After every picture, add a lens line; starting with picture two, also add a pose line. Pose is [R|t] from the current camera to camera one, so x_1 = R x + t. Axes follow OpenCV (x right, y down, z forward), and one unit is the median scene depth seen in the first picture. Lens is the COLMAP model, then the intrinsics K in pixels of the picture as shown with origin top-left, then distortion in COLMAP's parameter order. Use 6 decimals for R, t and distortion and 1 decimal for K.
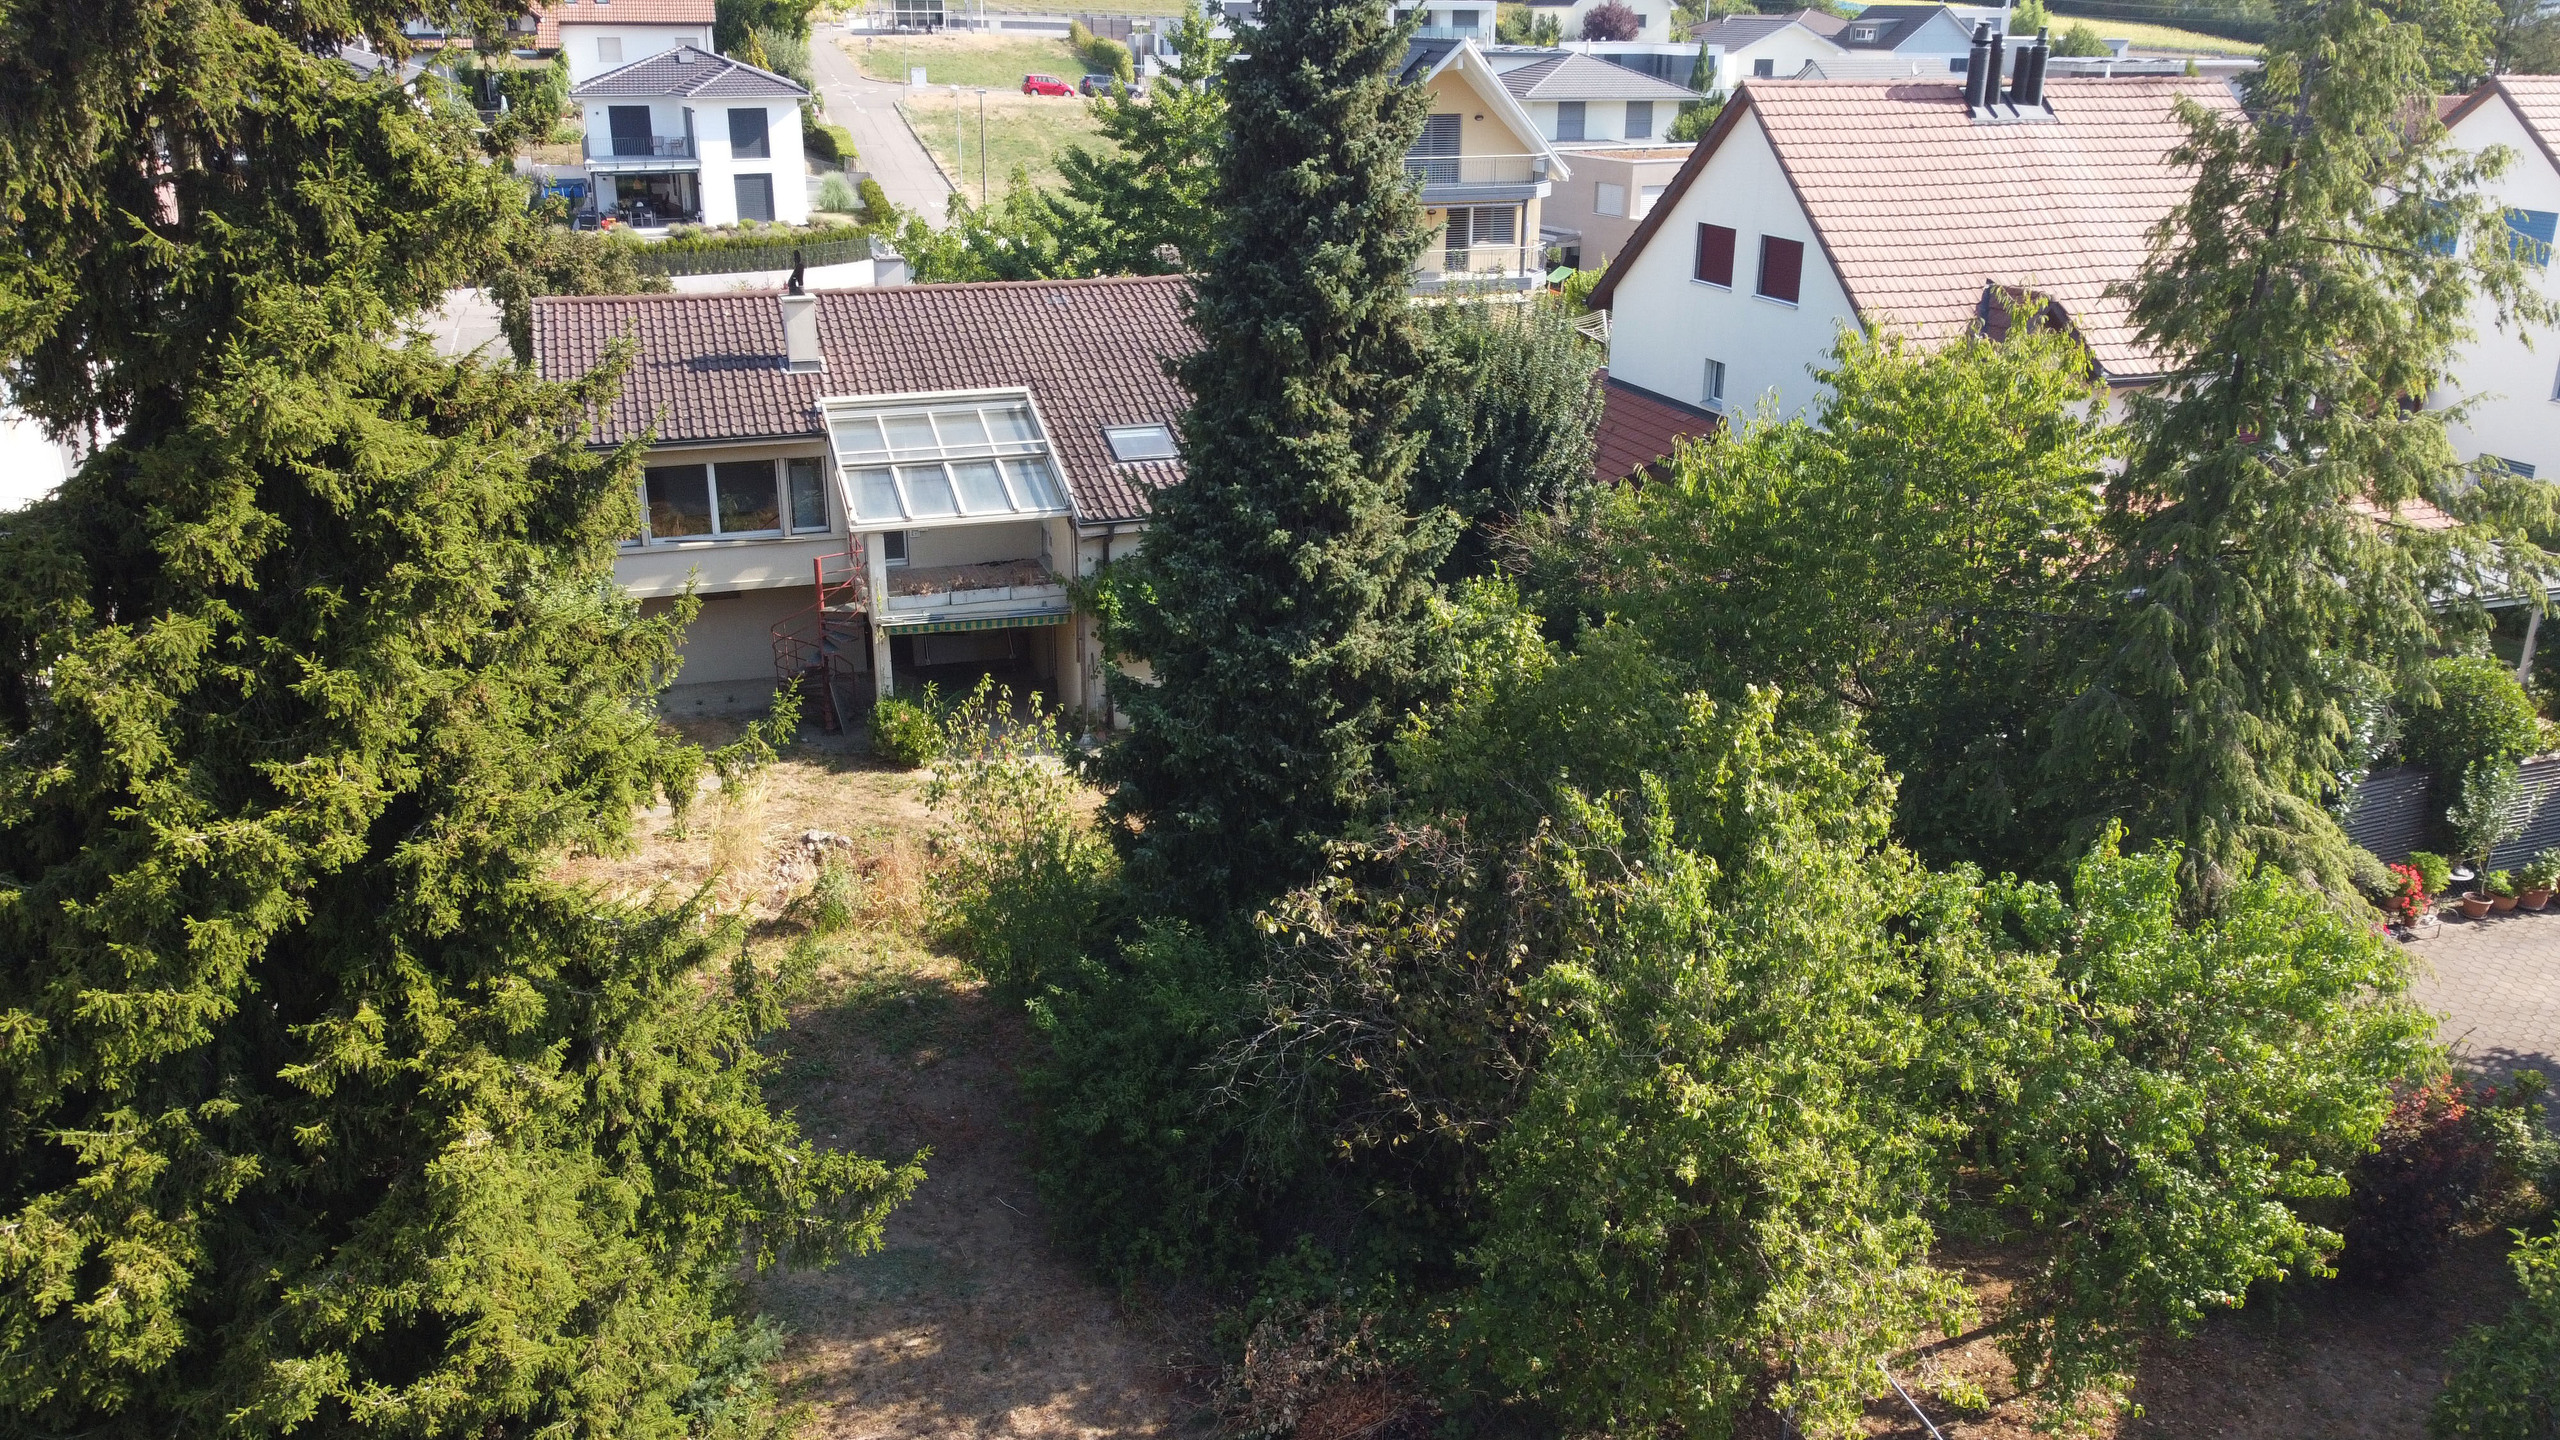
lens RADIAL K [[1940.3, 0, 1280.0], [0, 1940.3, 720.0], [0, 0, 1]] dist [-0.001333, -0.005907]
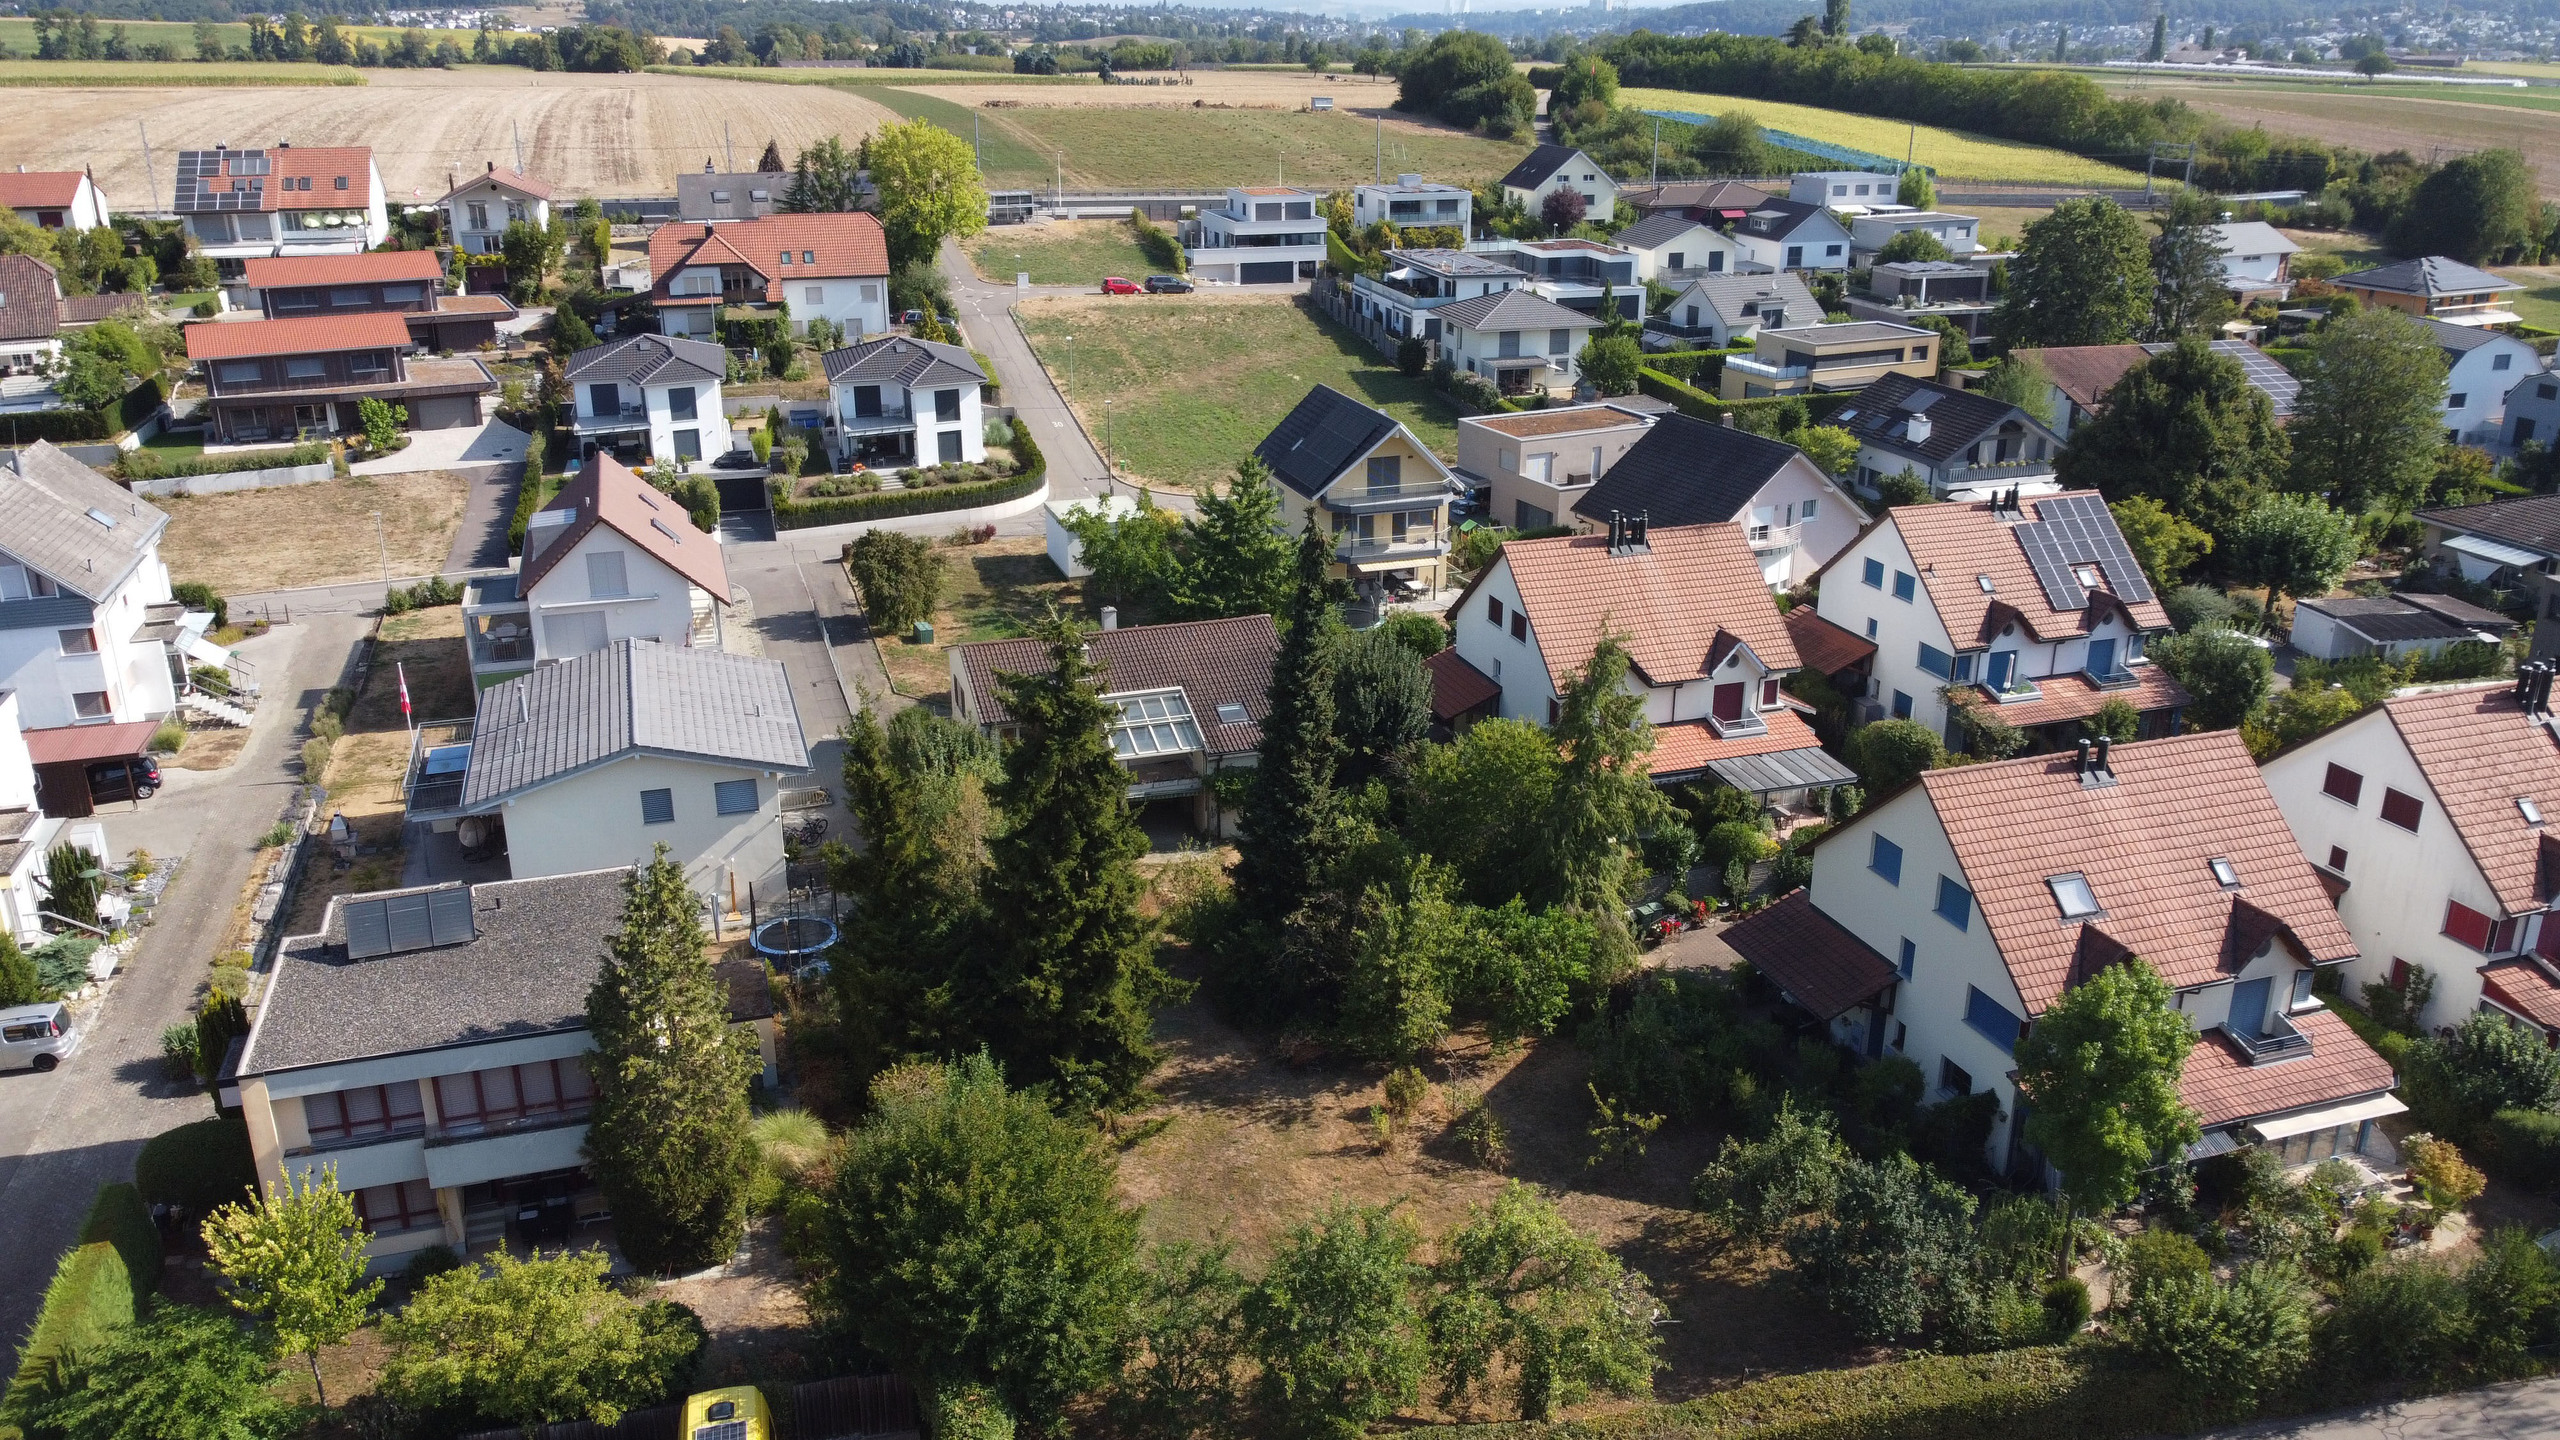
lens RADIAL K [[1940.3, 0, 1280.0], [0, 1940.3, 720.0], [0, 0, 1]] dist [-0.001333, -0.005907]
pose [[0.999916, -0.001999, -0.012812, 0.015082], [0.001955, 0.999992, -0.003506, -0.131894], [0.012819, 0.003481, 0.999912, -1.340062]]
